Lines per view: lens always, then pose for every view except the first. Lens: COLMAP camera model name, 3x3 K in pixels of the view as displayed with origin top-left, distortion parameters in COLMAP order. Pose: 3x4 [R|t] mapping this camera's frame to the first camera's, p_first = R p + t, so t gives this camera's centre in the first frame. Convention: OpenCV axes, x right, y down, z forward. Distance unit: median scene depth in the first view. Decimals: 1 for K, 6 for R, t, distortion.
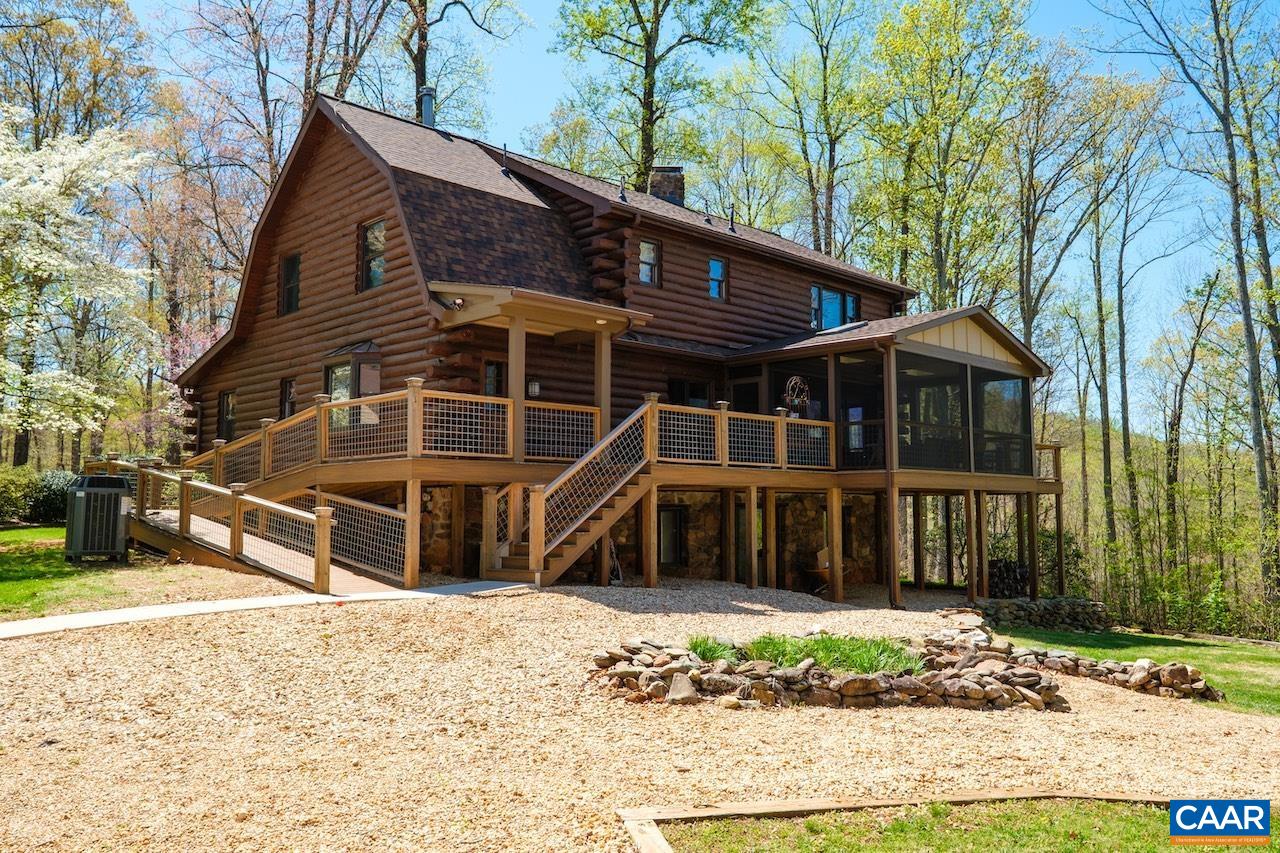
lens RADIAL K [[992.7, 0, 640.0], [0, 992.7, 426.5], [0, 0, 1]] dist [0.005433, 0.001628]
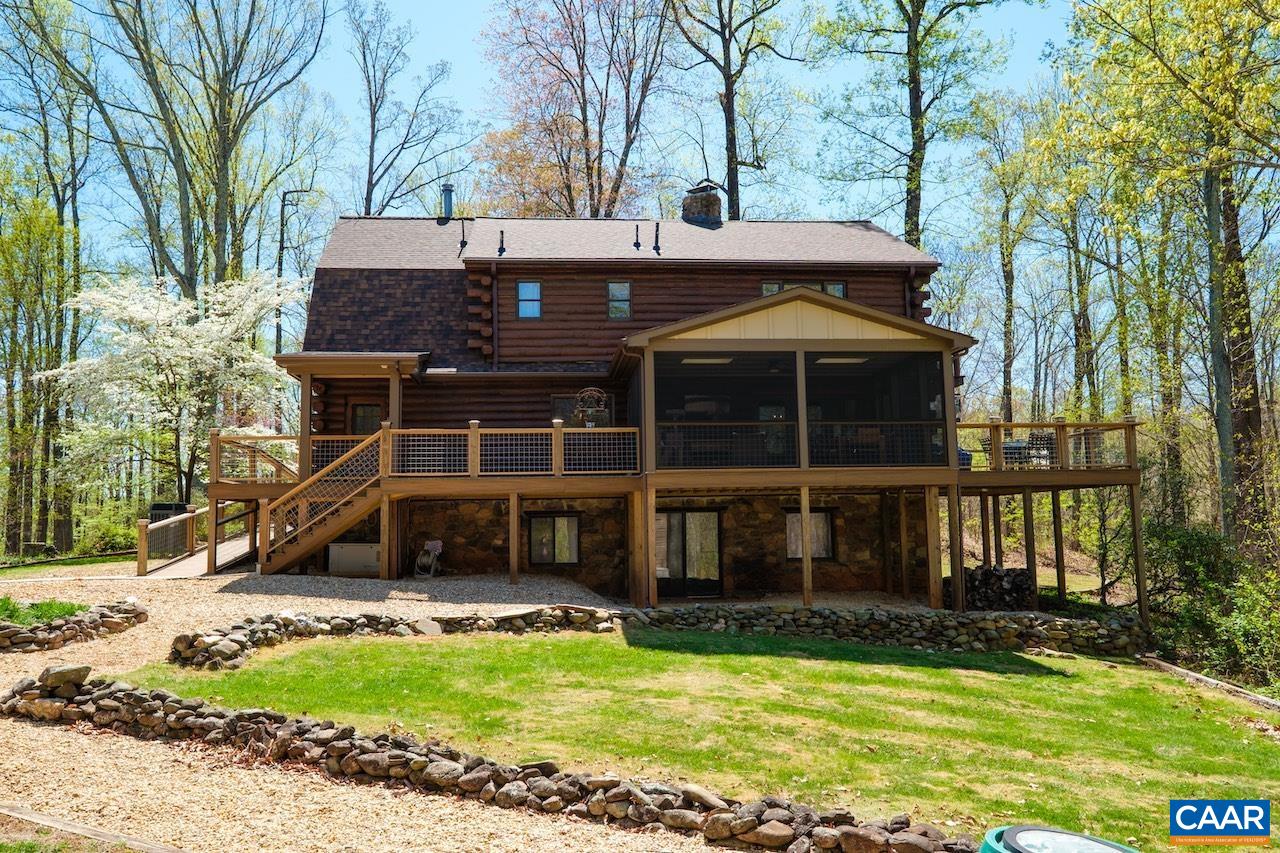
lens RADIAL K [[992.7, 0, 640.0], [0, 992.7, 426.5], [0, 0, 1]] dist [0.005433, 0.001628]
pose [[0.772559, -0.080604, -0.629806, 0.906925], [0.071161, 0.996652, -0.040264, 0.039373], [0.630943, -0.013712, 0.775708, 0.214667]]
